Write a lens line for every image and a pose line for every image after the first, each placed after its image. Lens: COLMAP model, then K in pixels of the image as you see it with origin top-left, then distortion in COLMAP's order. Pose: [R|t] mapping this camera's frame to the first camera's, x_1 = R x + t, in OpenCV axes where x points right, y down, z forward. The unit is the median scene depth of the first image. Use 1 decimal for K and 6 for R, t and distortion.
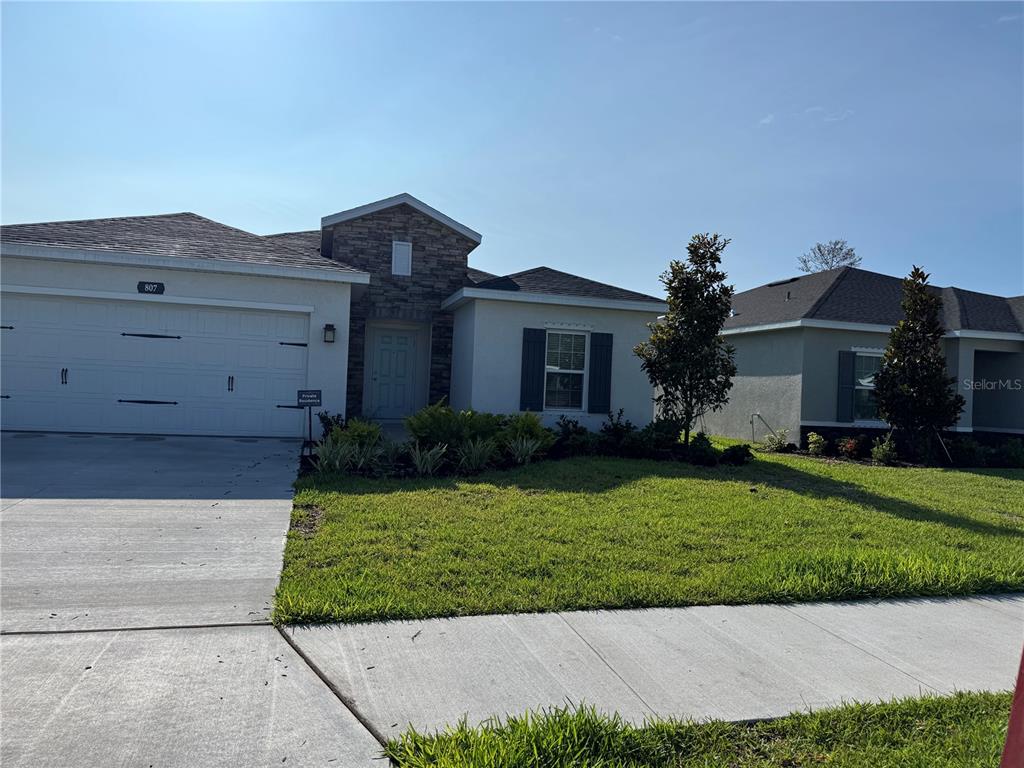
lens RADIAL K [[722.1, 0, 519.7], [0, 722.1, 392.5], [0, 0, 1]] dist [0.081645, -0.100250]
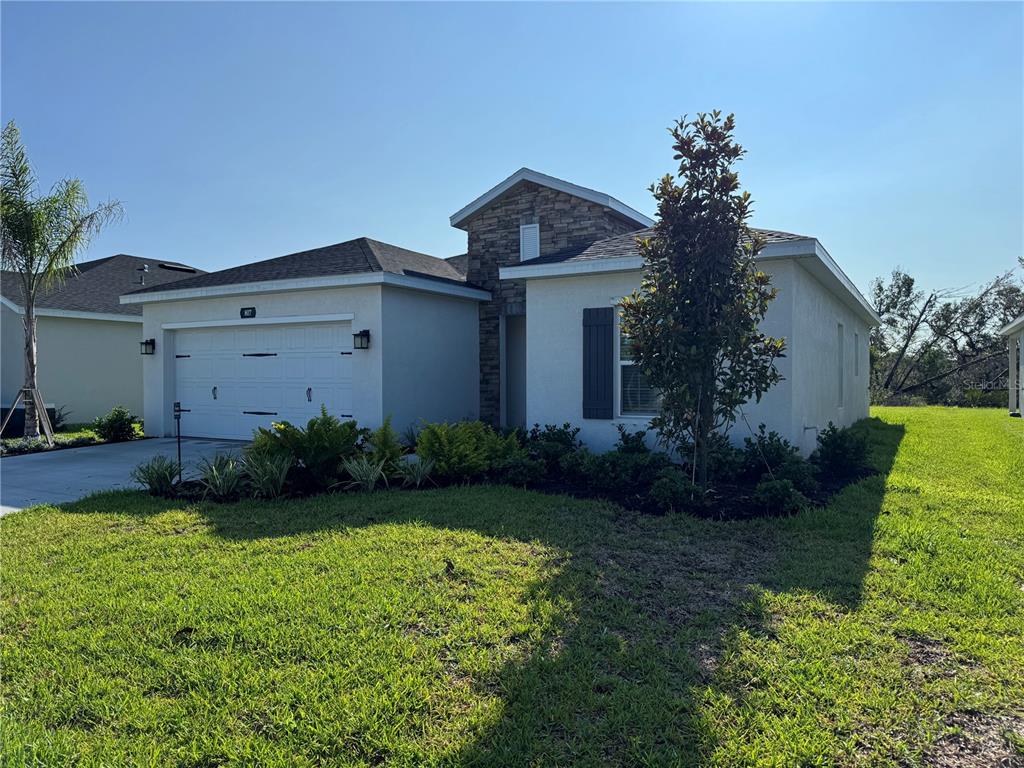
lens RADIAL K [[722.1, 0, 506.8], [0, 722.1, 393.5], [0, 0, 1]] dist [0.081645, -0.100250]
pose [[0.697070, -0.028012, -0.716455, 0.495402], [0.026398, 0.999562, -0.013397, 0.006811], [0.716516, -0.009575, 0.697504, 0.420916]]
